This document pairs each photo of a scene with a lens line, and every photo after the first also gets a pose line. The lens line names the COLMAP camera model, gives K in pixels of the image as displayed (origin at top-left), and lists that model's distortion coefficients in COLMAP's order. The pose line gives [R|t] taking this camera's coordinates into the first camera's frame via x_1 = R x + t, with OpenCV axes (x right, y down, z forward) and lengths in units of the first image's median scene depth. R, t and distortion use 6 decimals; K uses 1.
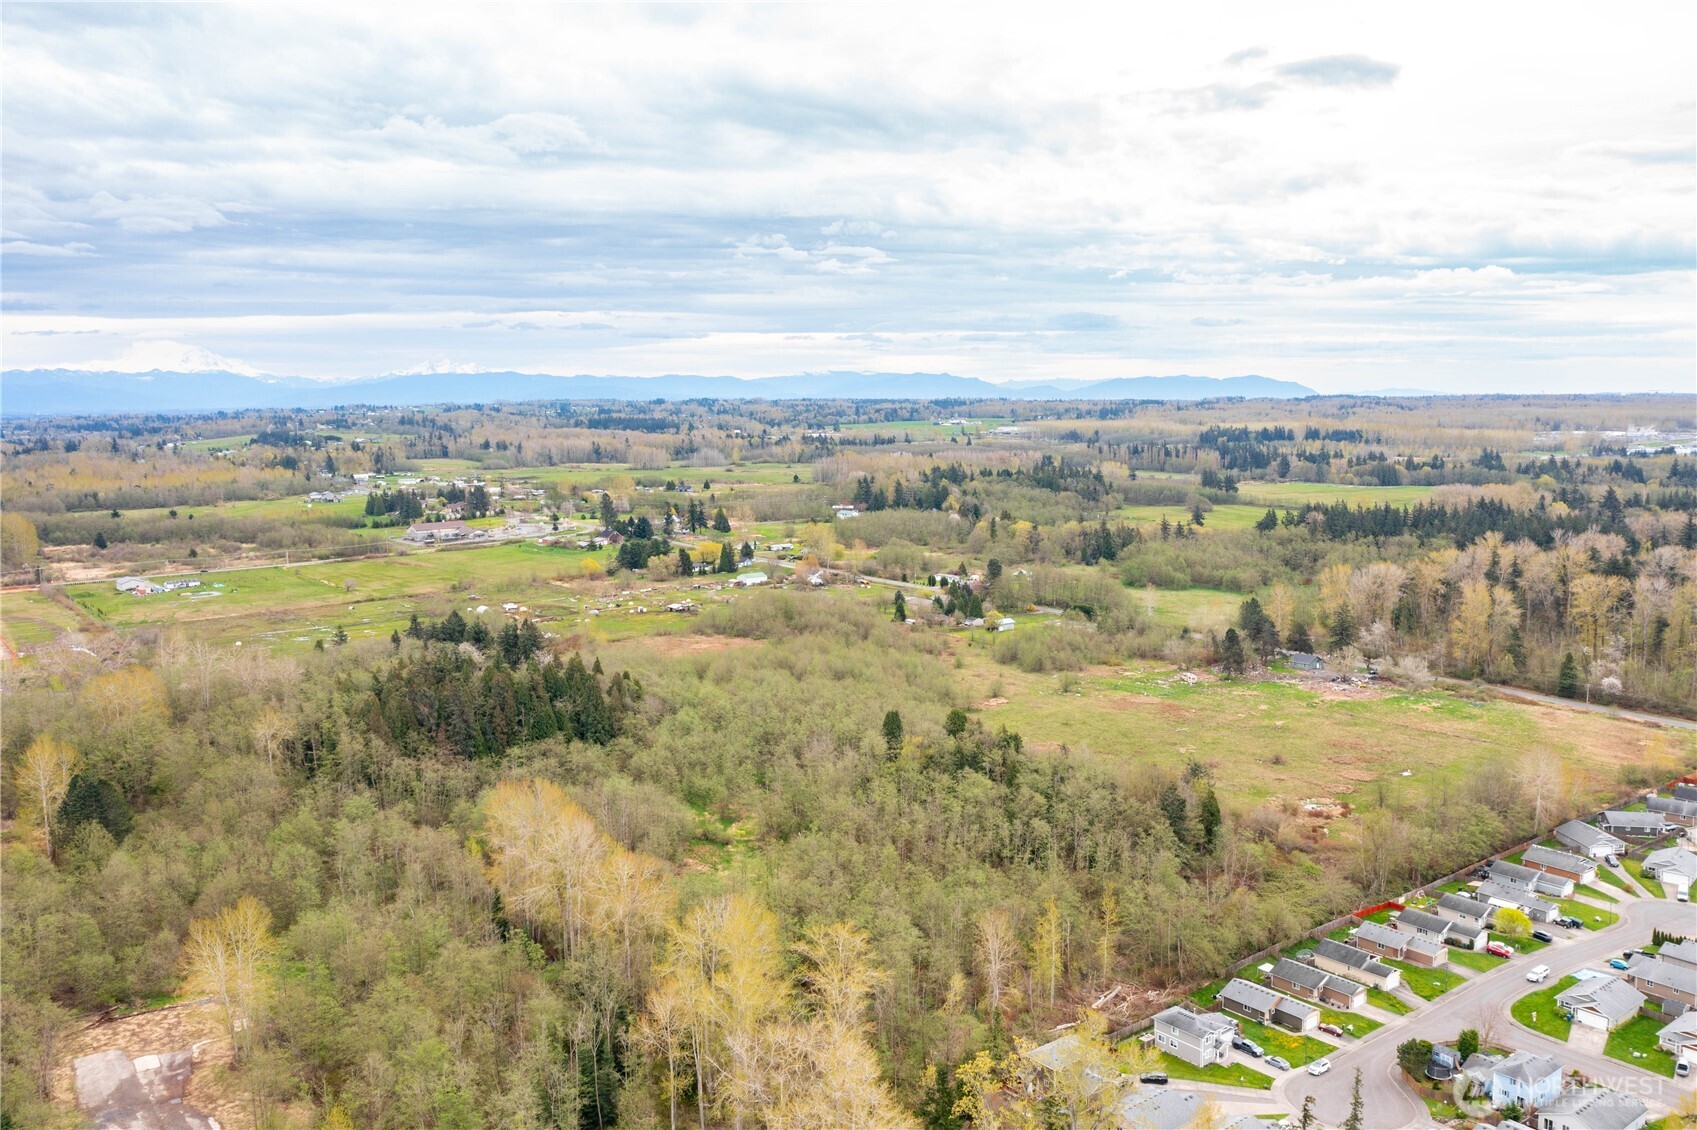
lens RADIAL K [[1458.6, 0, 848.5], [0, 1458.6, 565.0], [0, 0, 1]] dist [-0.012757, 0.008234]
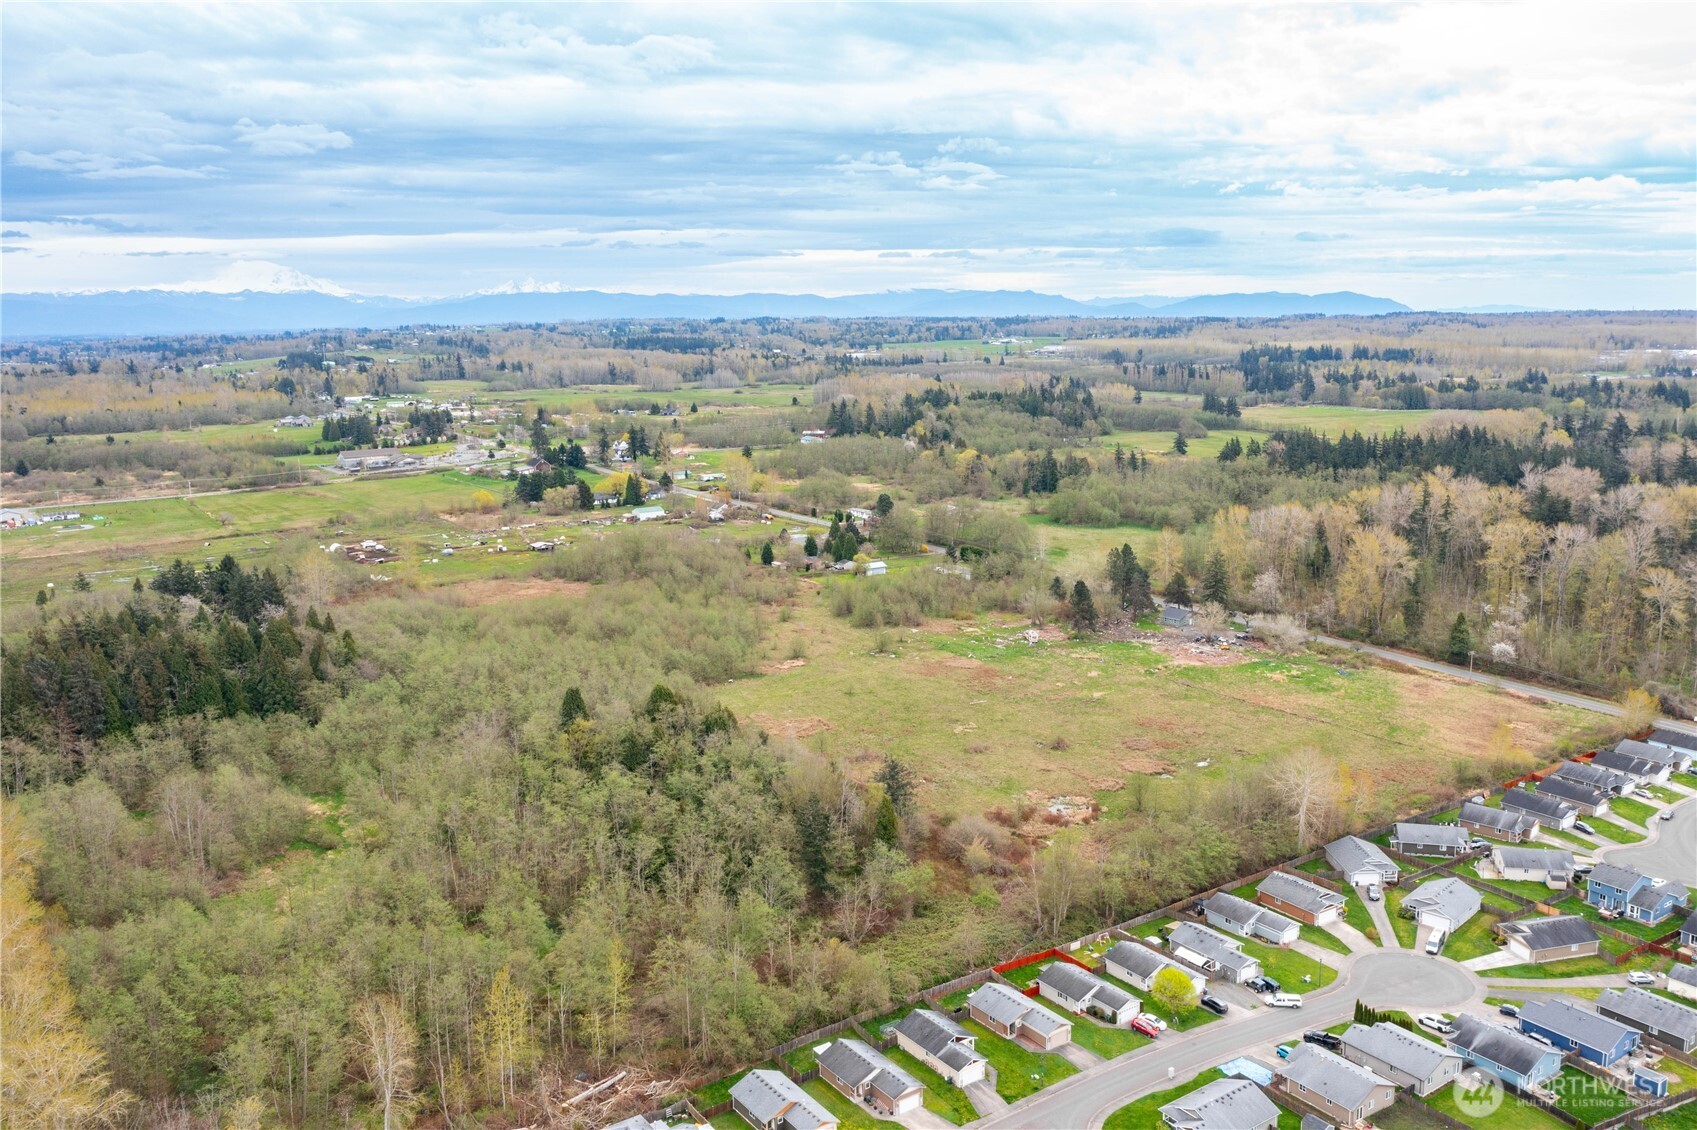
lens RADIAL K [[1458.6, 0, 848.5], [0, 1458.6, 565.0], [0, 0, 1]] dist [-0.012757, 0.008234]
pose [[0.998578, 0.005857, -0.052983, 0.108280], [-0.002934, 0.998478, 0.055081, -0.009005], [0.053225, -0.054847, 0.997075, 0.072900]]
